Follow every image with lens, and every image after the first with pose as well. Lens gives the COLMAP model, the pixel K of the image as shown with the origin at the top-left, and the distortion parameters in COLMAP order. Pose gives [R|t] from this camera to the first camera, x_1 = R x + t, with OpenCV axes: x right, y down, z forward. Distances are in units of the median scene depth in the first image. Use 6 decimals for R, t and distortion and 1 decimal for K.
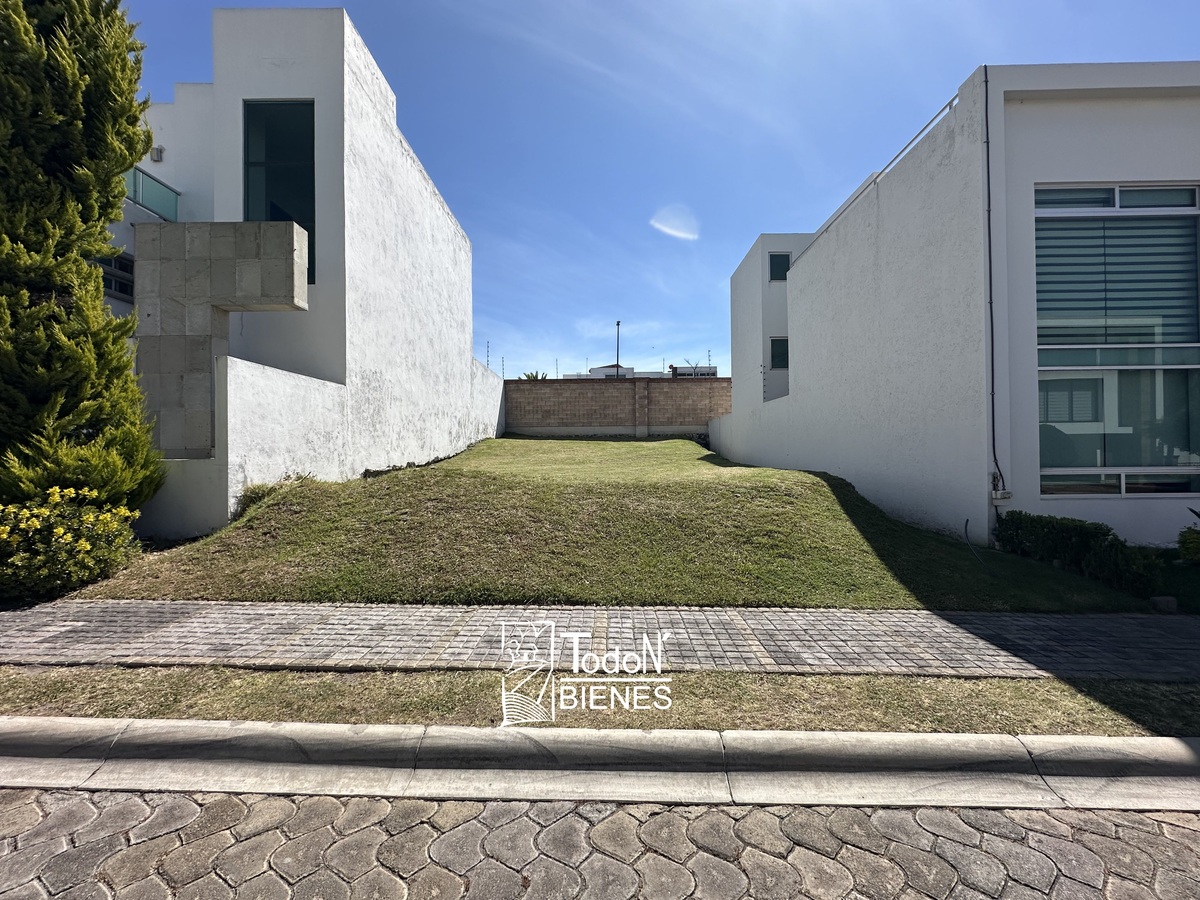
lens RADIAL K [[477.7, 0, 601.0], [0, 477.7, 449.3], [0, 0, 1]] dist [-0.003490, 0.001085]
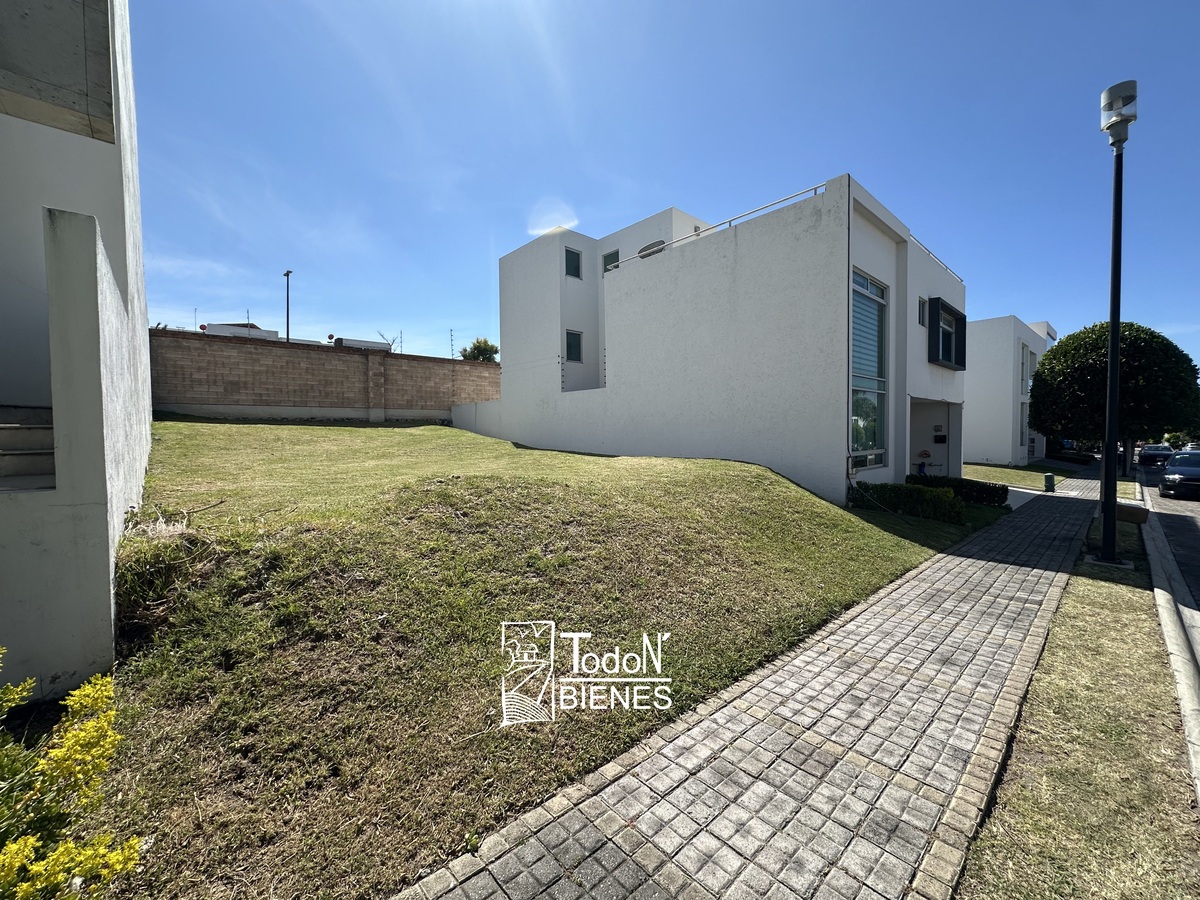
lens RADIAL K [[477.7, 0, 599.8], [0, 477.7, 448.5], [0, 0, 1]] dist [-0.003490, 0.001085]
pose [[0.729751, -0.022416, 0.683346, -0.570227], [-0.000363, 0.999450, 0.033173, -0.018185], [-0.683713, -0.024456, 0.729341, 0.337486]]
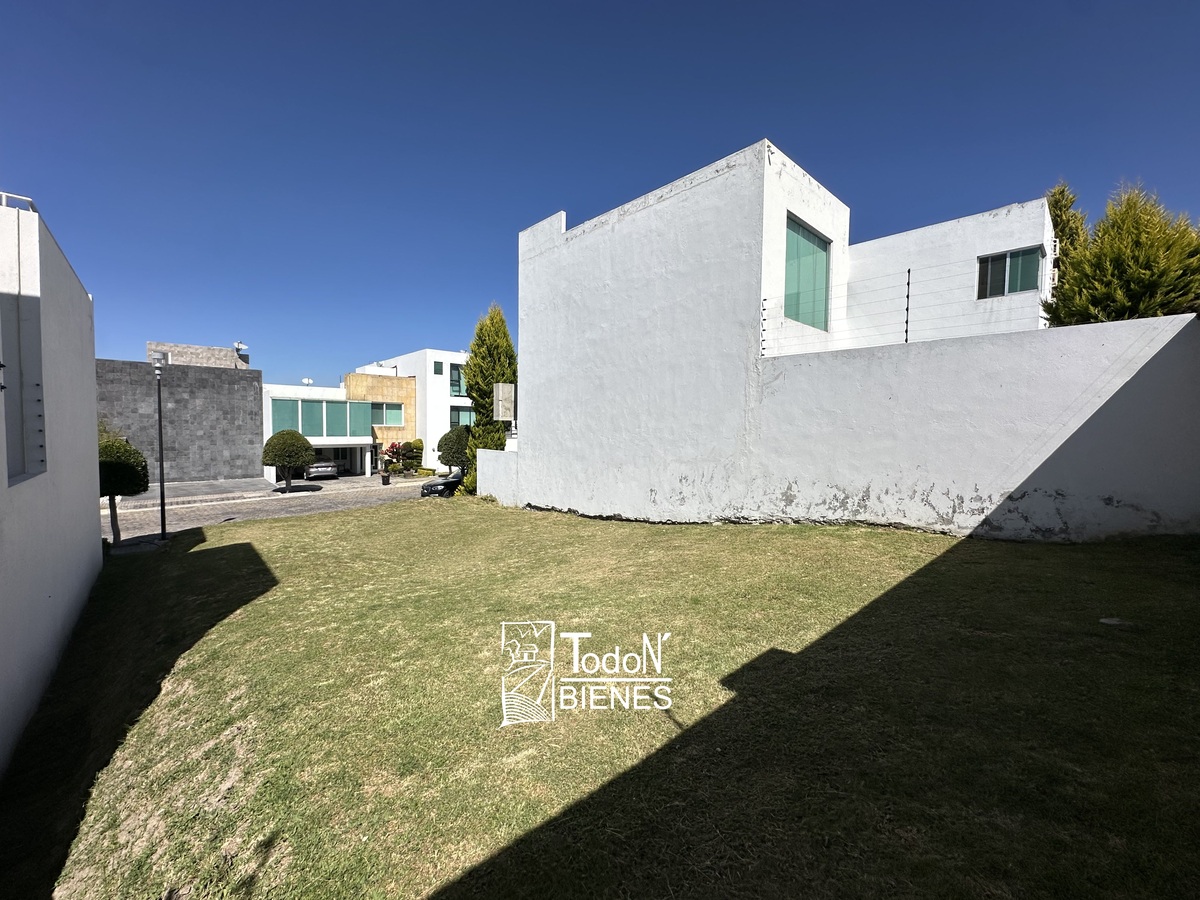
lens RADIAL K [[477.7, 0, 599.3], [0, 477.7, 447.4], [0, 0, 1]] dist [-0.003490, 0.001085]
pose [[-0.729360, 0.029617, -0.683488, 0.496198], [-0.000410, 0.999043, 0.043729, -0.251715], [0.684130, 0.032174, -0.728651, 2.739892]]
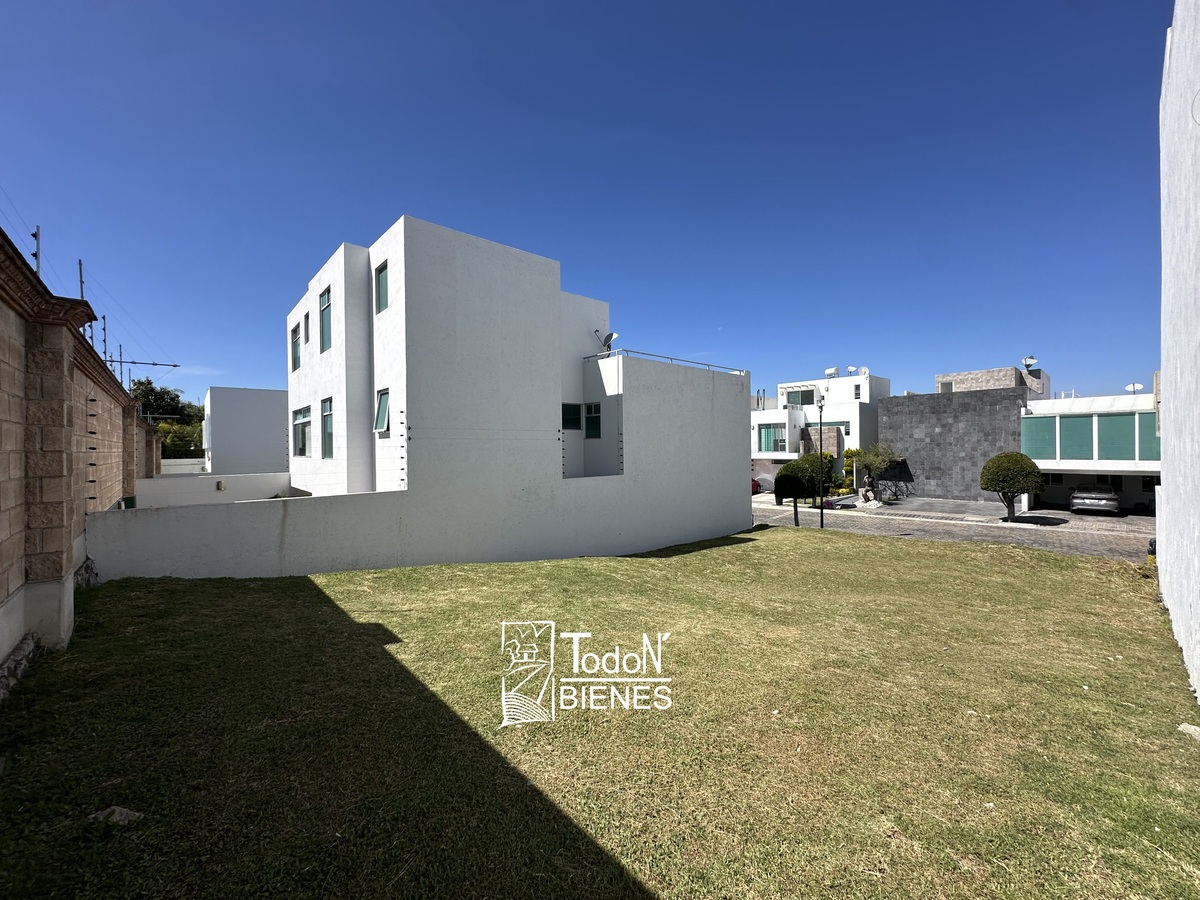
lens RADIAL K [[477.7, 0, 601.0], [0, 477.7, 449.2], [0, 0, 1]] dist [-0.003490, 0.001085]
pose [[-0.680463, 0.012127, 0.732682, -0.515155], [0.012067, 0.999913, -0.005343, -0.258591], [-0.732683, 0.005206, -0.680551, 2.735410]]
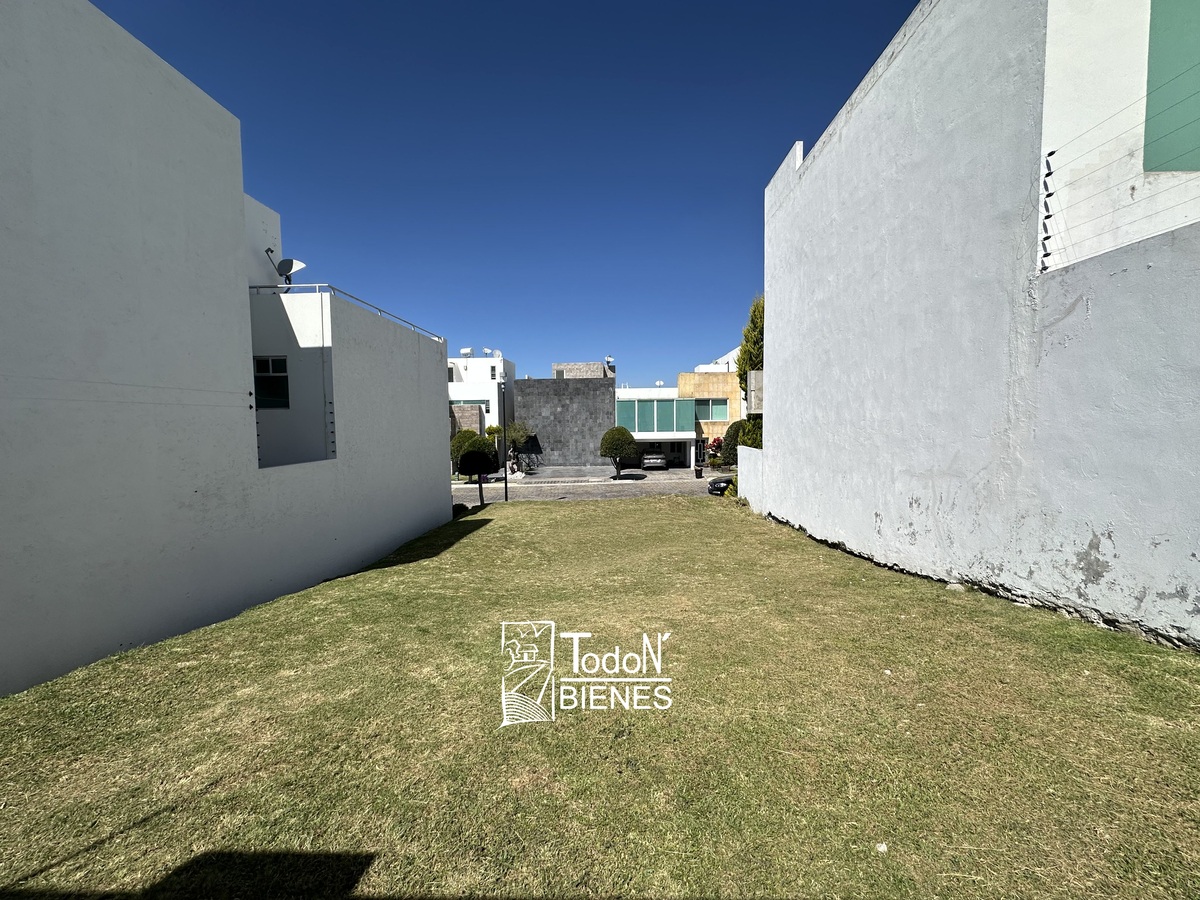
lens RADIAL K [[477.7, 0, 600.8], [0, 477.7, 447.5], [0, 0, 1]] dist [-0.003490, 0.001085]
pose [[-0.999583, 0.020903, 0.019942, -0.062153], [0.021857, 0.998566, 0.048861, -0.250393], [-0.018892, 0.049276, -0.998607, 2.751359]]
